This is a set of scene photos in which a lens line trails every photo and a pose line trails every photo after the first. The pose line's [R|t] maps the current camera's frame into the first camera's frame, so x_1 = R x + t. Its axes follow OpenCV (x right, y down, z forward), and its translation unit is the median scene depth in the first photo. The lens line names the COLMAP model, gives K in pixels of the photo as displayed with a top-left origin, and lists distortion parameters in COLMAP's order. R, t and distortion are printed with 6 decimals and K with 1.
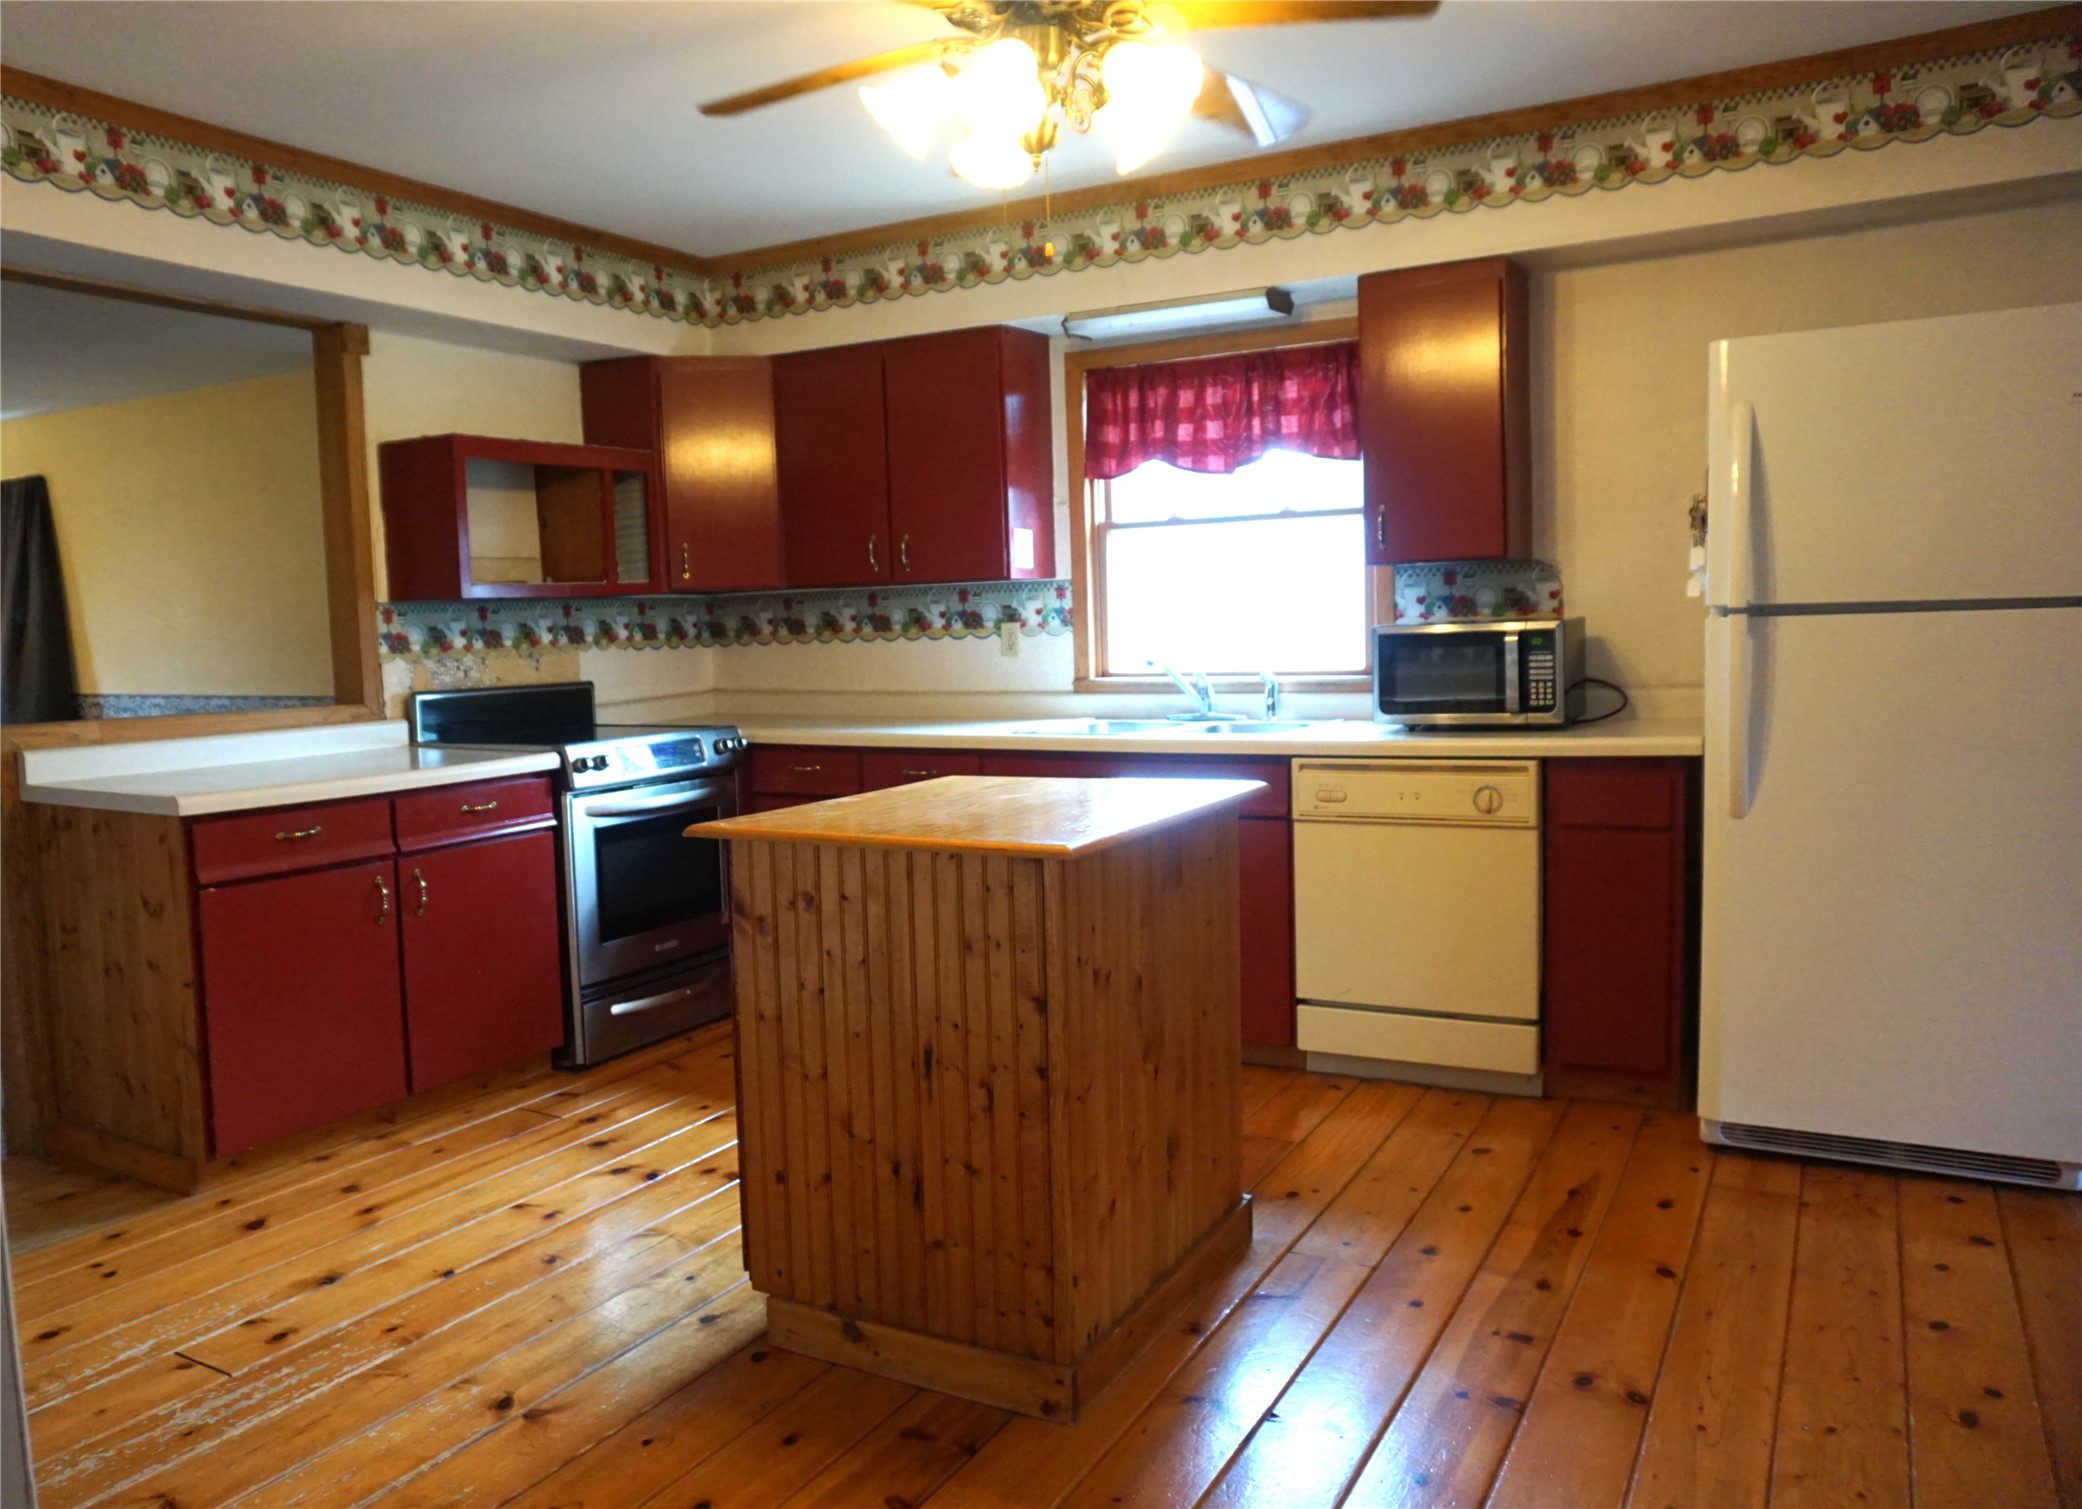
lens RADIAL K [[1493.0, 0, 1043.9], [0, 1493.0, 746.7], [0, 0, 1]] dist [-0.021792, 0.007466]
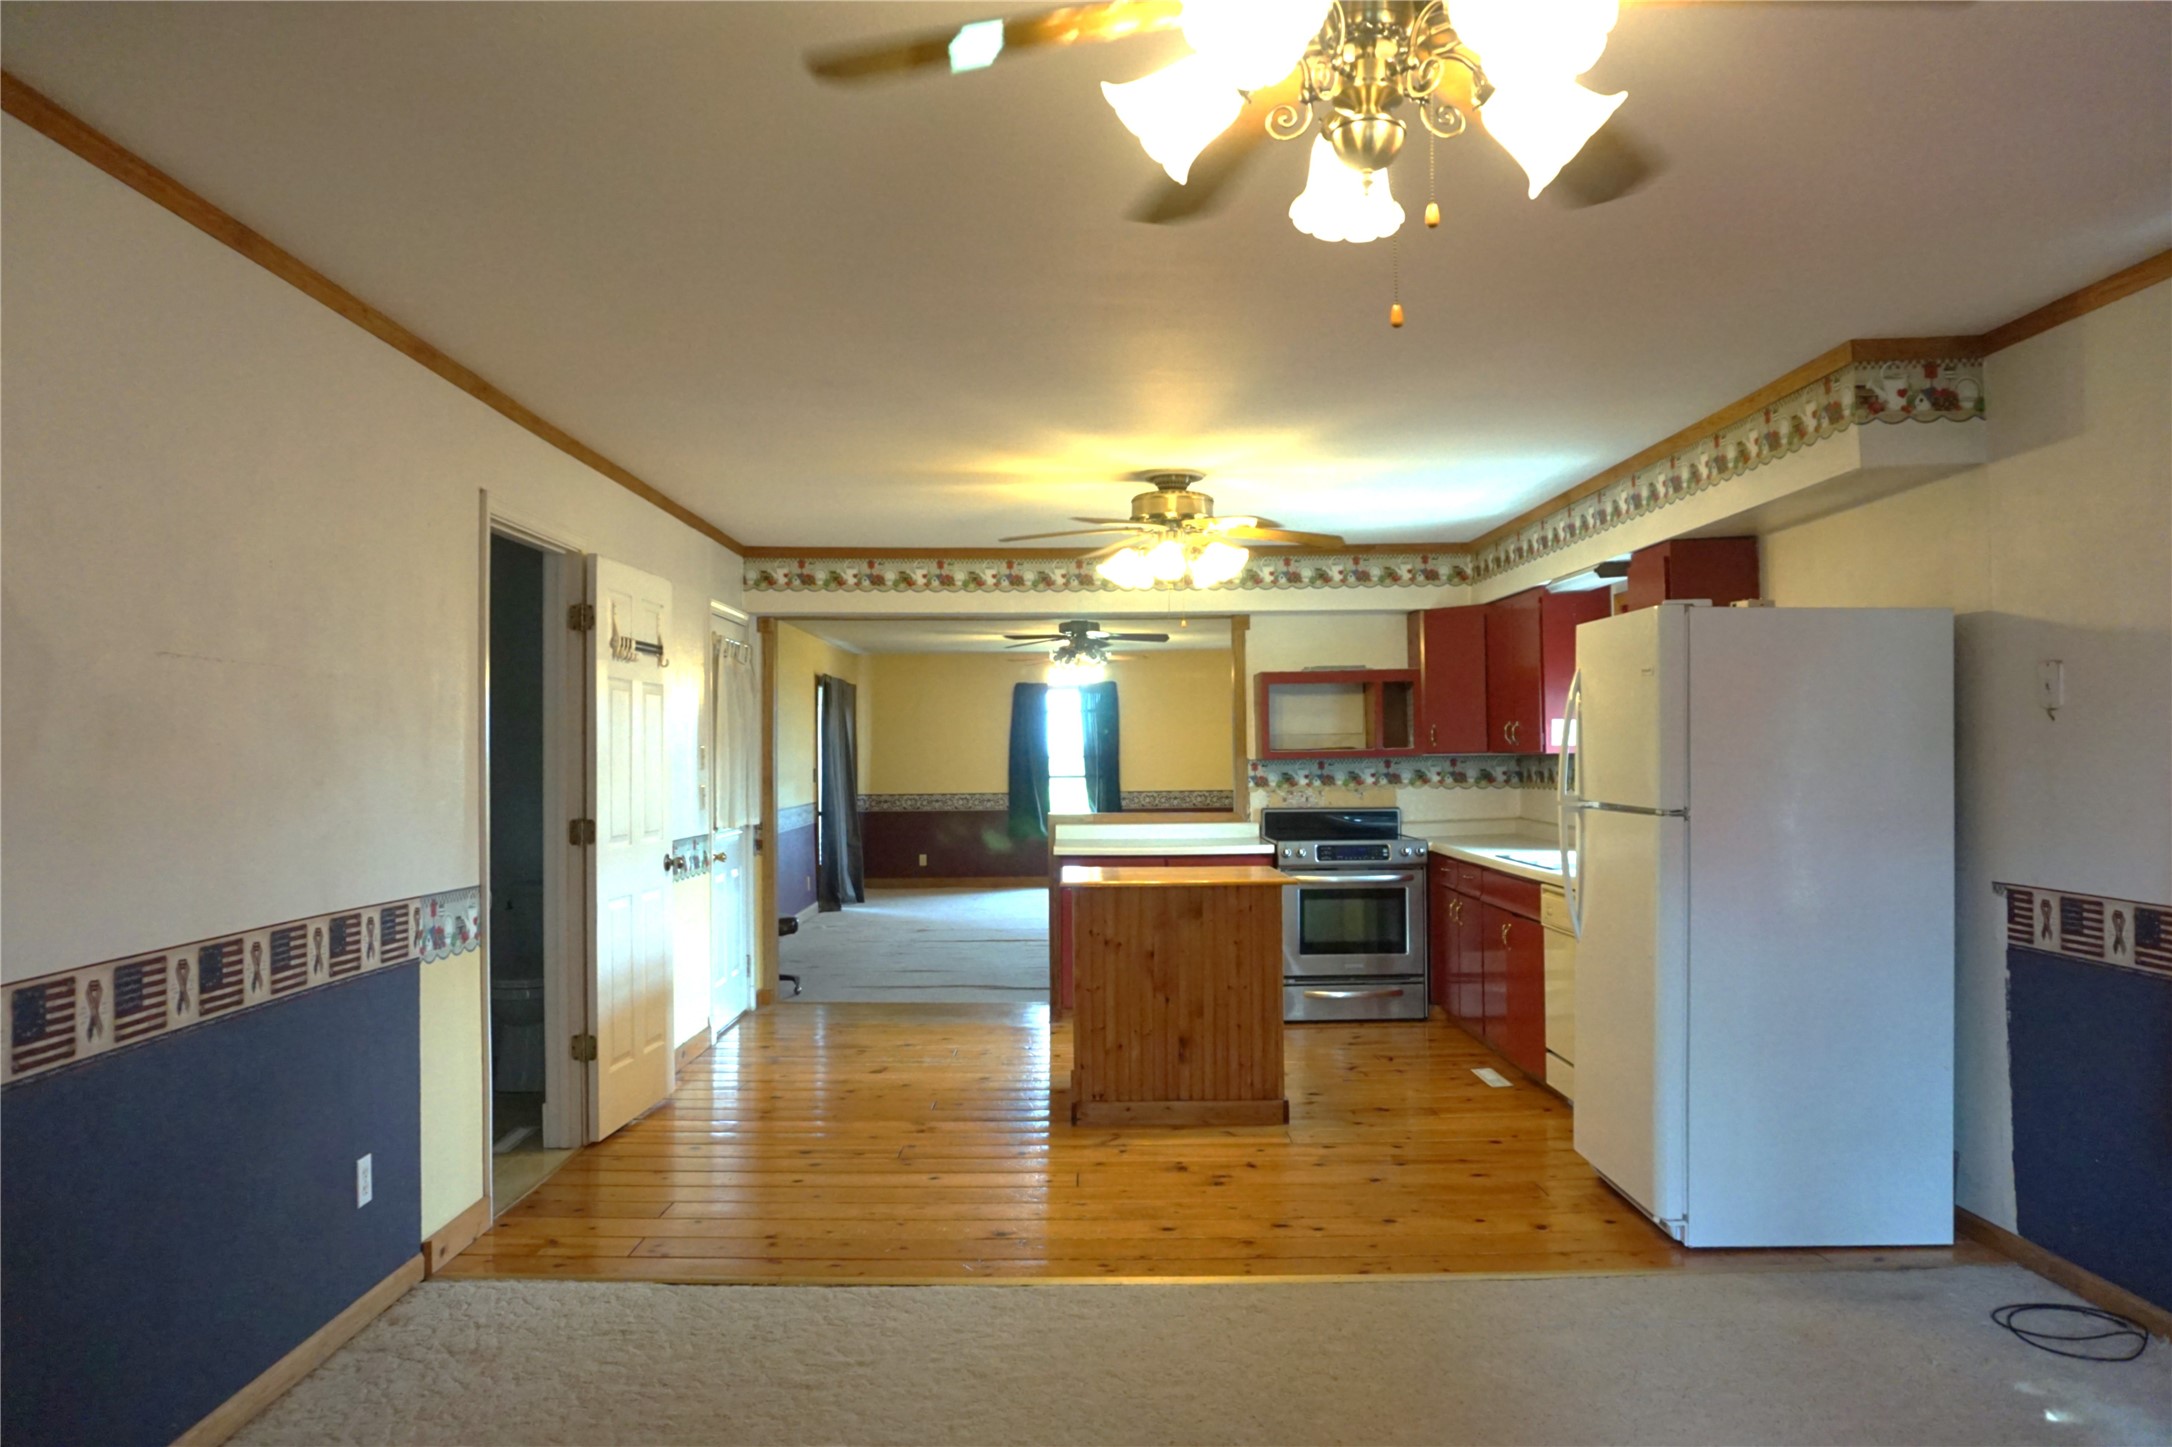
lens RADIAL K [[1486.4, 0, 1145.1], [0, 1486.4, 715.0], [0, 0, 1]] dist [-0.073976, 0.034101]
pose [[0.527559, -0.002361, -0.849515, 1.001926], [-0.079566, 0.995463, -0.052178, -0.041107], [0.845784, 0.095119, 0.524978, -0.098729]]
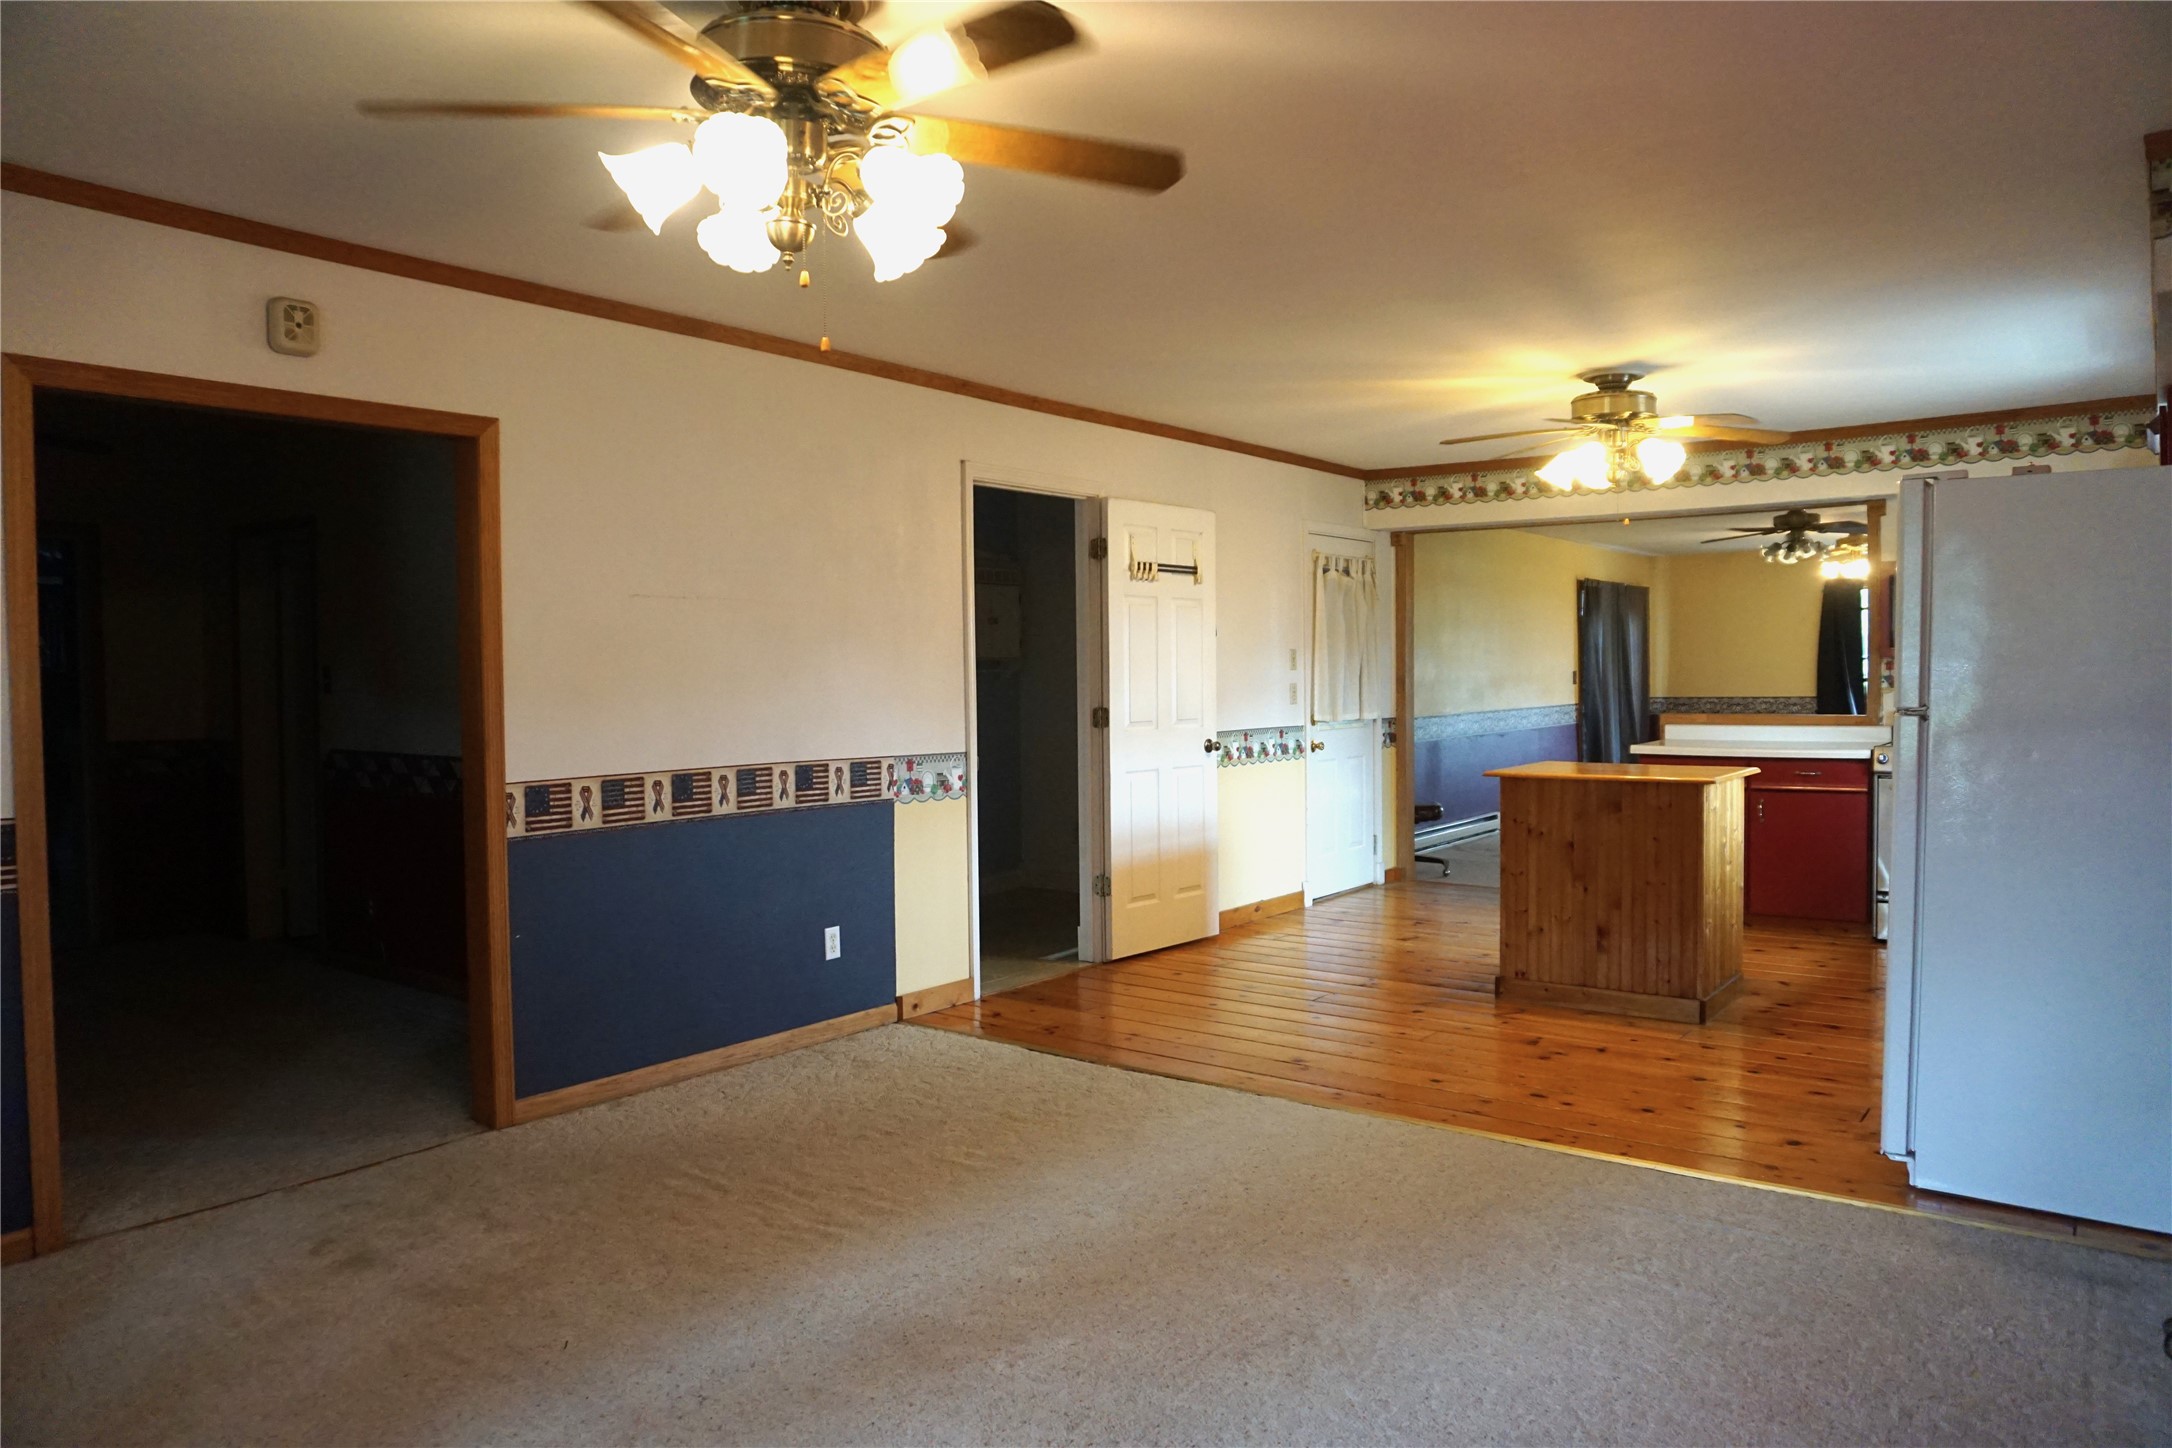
lens RADIAL K [[1486.4, 0, 1145.1], [0, 1486.4, 715.5], [0, 0, 1]] dist [-0.073976, 0.034101]
pose [[-0.096230, 0.055226, -0.993826, 1.236202], [-0.073305, 0.995355, 0.062409, -0.069796], [0.992656, 0.078858, -0.091735, 0.283996]]
